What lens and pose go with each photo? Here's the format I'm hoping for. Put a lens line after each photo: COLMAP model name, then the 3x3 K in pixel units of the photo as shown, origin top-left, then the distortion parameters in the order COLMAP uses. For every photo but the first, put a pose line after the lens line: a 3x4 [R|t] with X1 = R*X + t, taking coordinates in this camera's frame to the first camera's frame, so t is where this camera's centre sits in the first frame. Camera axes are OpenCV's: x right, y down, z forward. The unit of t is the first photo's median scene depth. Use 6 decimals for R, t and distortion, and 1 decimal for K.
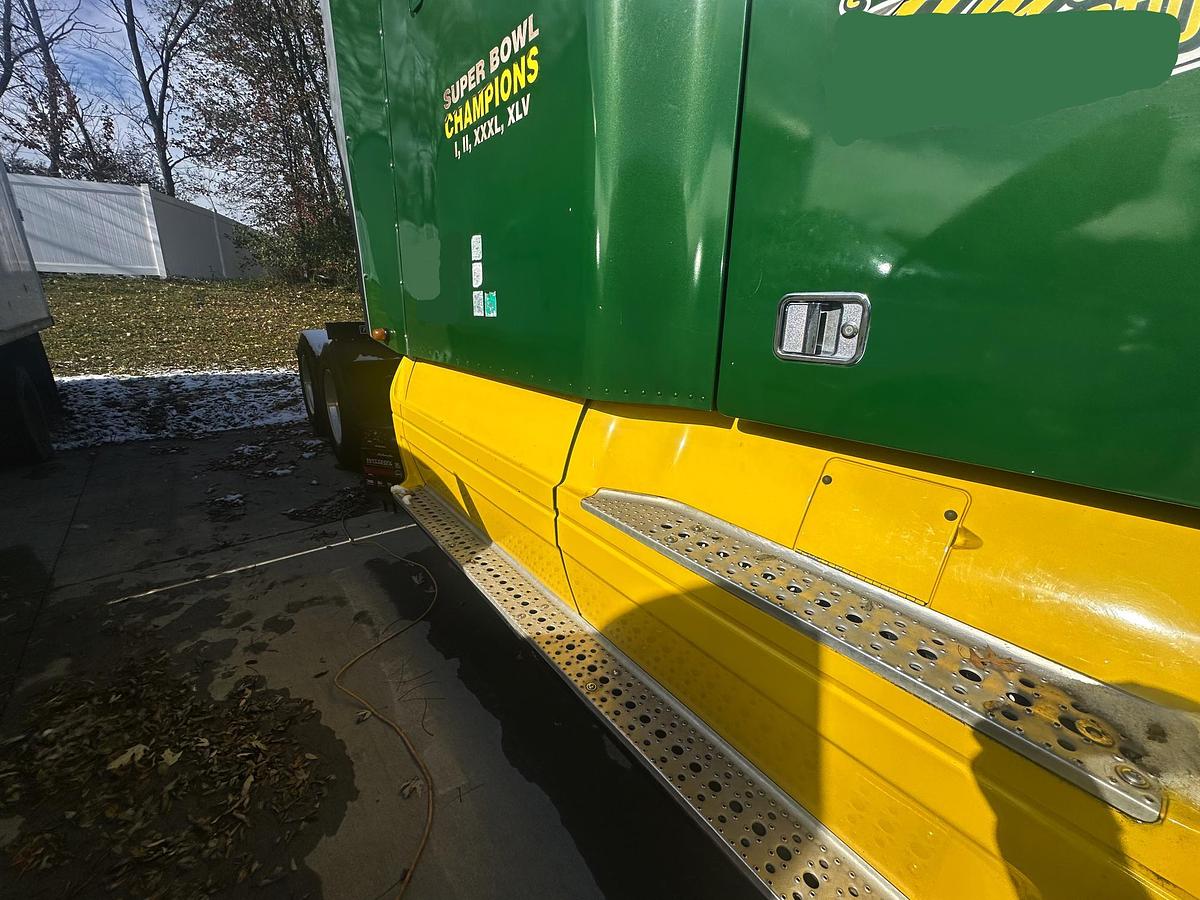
lens RADIAL K [[478.8, 0, 599.5], [0, 478.8, 450.4], [0, 0, 1]] dist [-0.003268, 0.000267]
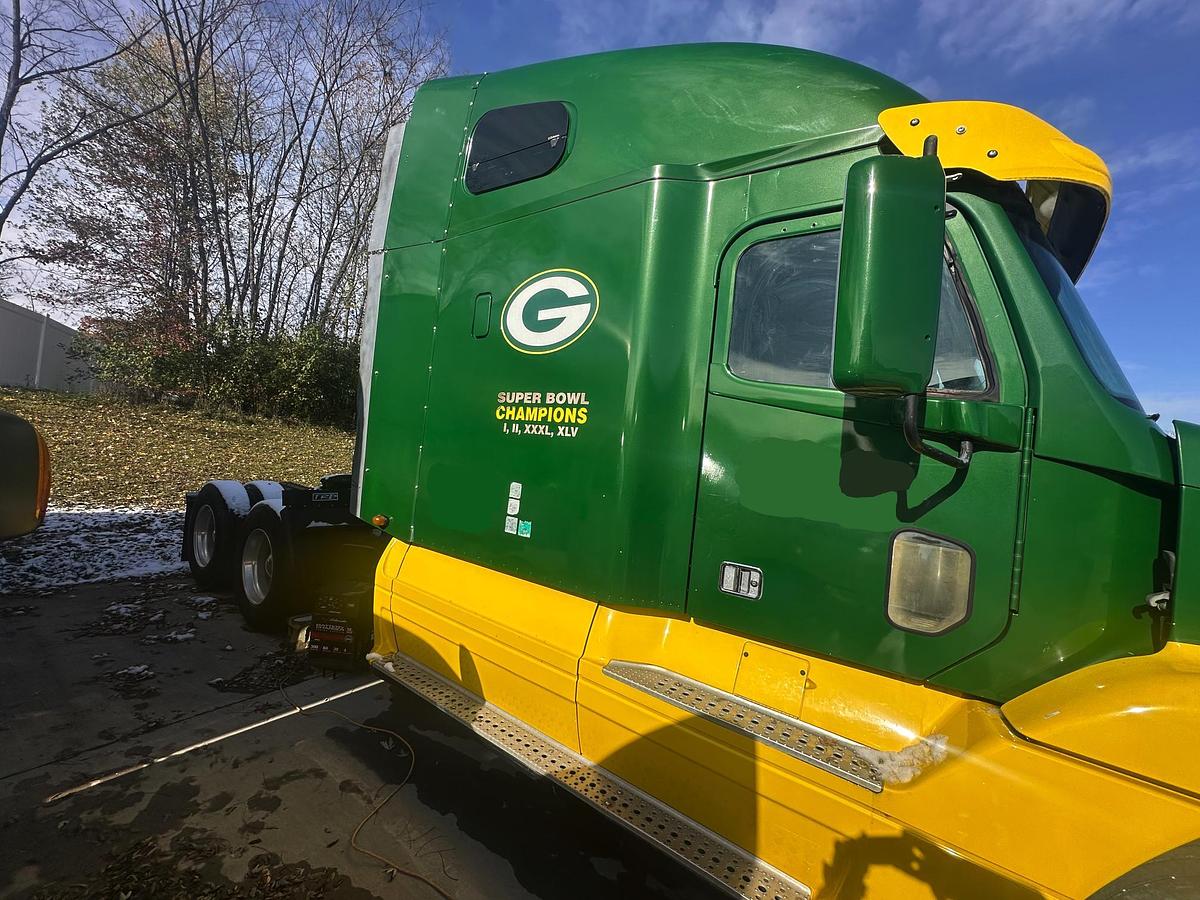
lens RADIAL K [[478.8, 0, 599.5], [0, 478.8, 450.4], [0, 0, 1]] dist [-0.003268, 0.000267]
pose [[0.954761, 0.082183, 0.285792, -0.391266], [-0.000584, 0.961570, -0.274560, -0.109210], [-0.297374, 0.261972, 0.918117, -0.454344]]
